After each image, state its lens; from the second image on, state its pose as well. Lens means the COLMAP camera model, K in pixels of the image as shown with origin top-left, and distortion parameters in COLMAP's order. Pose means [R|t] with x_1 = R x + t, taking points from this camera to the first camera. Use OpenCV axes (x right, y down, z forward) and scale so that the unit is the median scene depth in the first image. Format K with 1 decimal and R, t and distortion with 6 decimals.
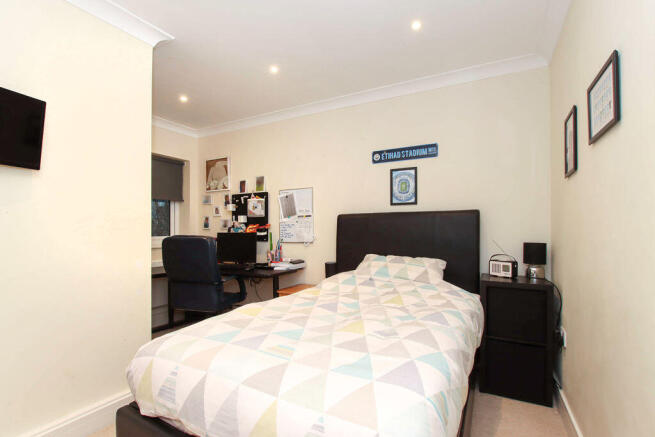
lens RADIAL K [[309.6, 0, 327.6], [0, 309.6, 228.9], [0, 0, 1]] dist [-0.000675, -0.000395]
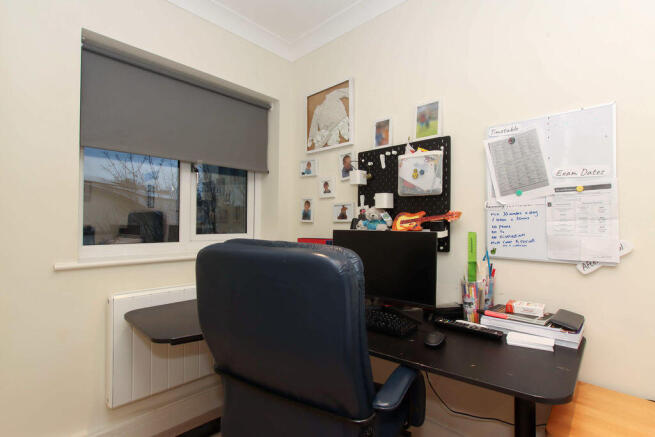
lens RADIAL K [[309.6, 0, 327.6], [0, 309.6, 228.9], [0, 0, 1]] dist [-0.000675, -0.000395]
pose [[0.965661, 0.019189, -0.259095, -0.237078], [-0.016957, 0.999797, 0.010845, 0.005934], [0.259250, -0.006079, 0.965791, 0.537227]]
